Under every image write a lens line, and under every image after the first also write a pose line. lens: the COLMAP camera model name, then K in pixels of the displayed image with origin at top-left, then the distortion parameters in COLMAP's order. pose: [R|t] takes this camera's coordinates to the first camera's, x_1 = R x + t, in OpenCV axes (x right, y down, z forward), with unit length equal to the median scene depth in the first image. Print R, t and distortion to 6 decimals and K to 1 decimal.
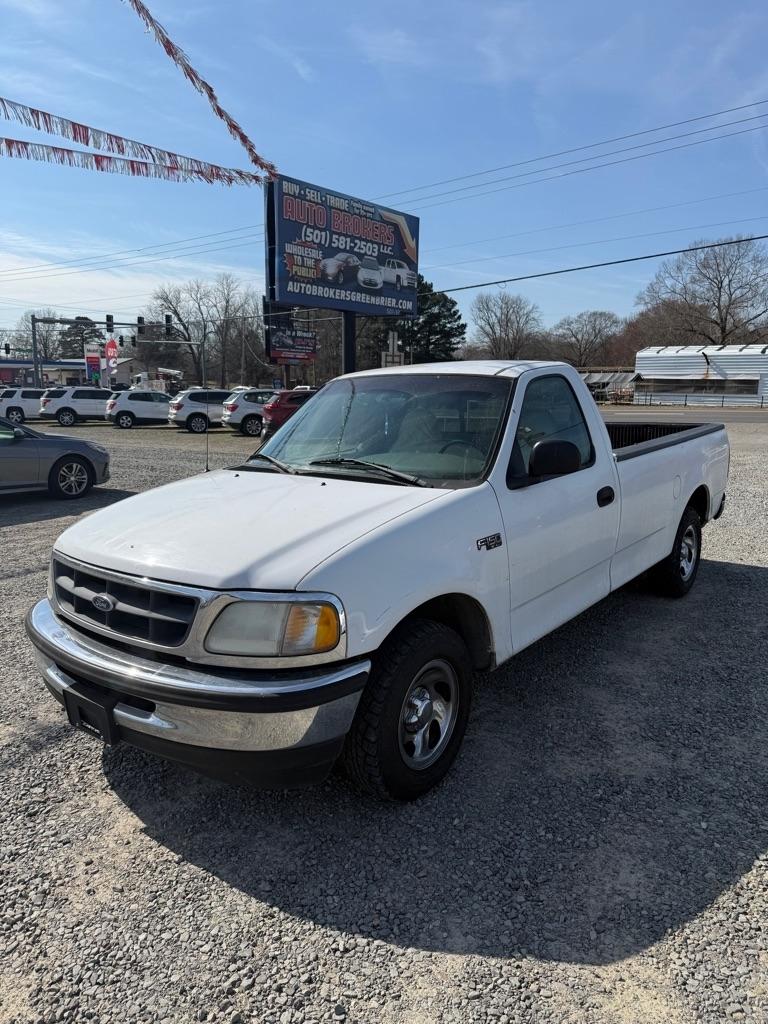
lens RADIAL K [[704.7, 0, 382.2], [0, 704.7, 517.4], [0, 0, 1]] dist [0.087641, -0.131954]
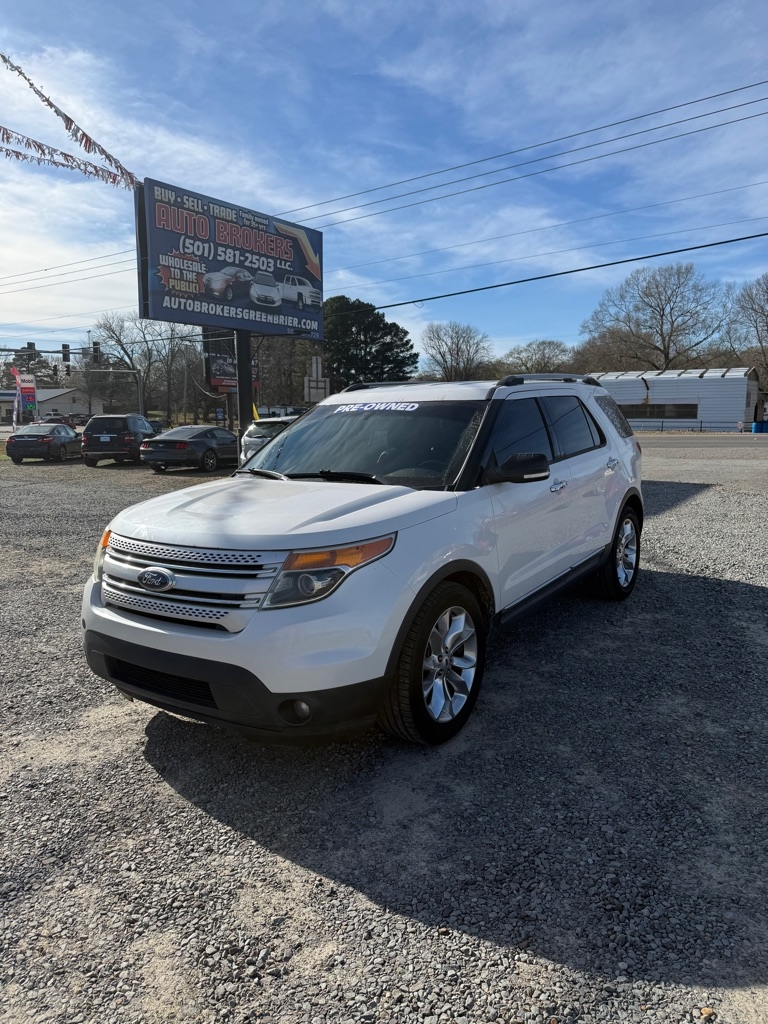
lens RADIAL K [[704.7, 0, 382.2], [0, 704.7, 517.4], [0, 0, 1]] dist [0.087641, -0.131954]
pose [[0.998463, -0.017006, 0.052757, 0.057355], [0.019088, 0.999048, -0.039220, -0.007857], [-0.052040, 0.040167, 0.997837, 0.062706]]
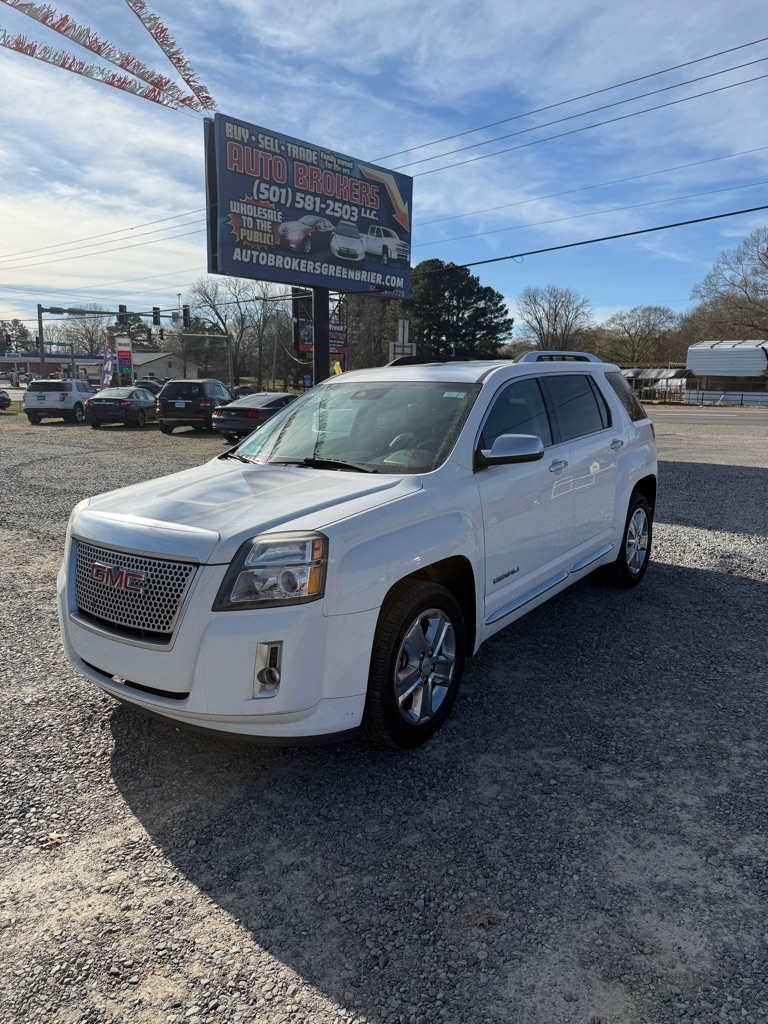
lens RADIAL K [[704.7, 0, 387.2], [0, 704.7, 518.5], [0, 0, 1]] dist [0.101366, -0.174051]
pose [[0.997994, 0.018193, -0.060635, 0.061193], [-0.017875, 0.999824, 0.005780, -0.019333], [0.060729, -0.004684, 0.998143, 0.123508]]
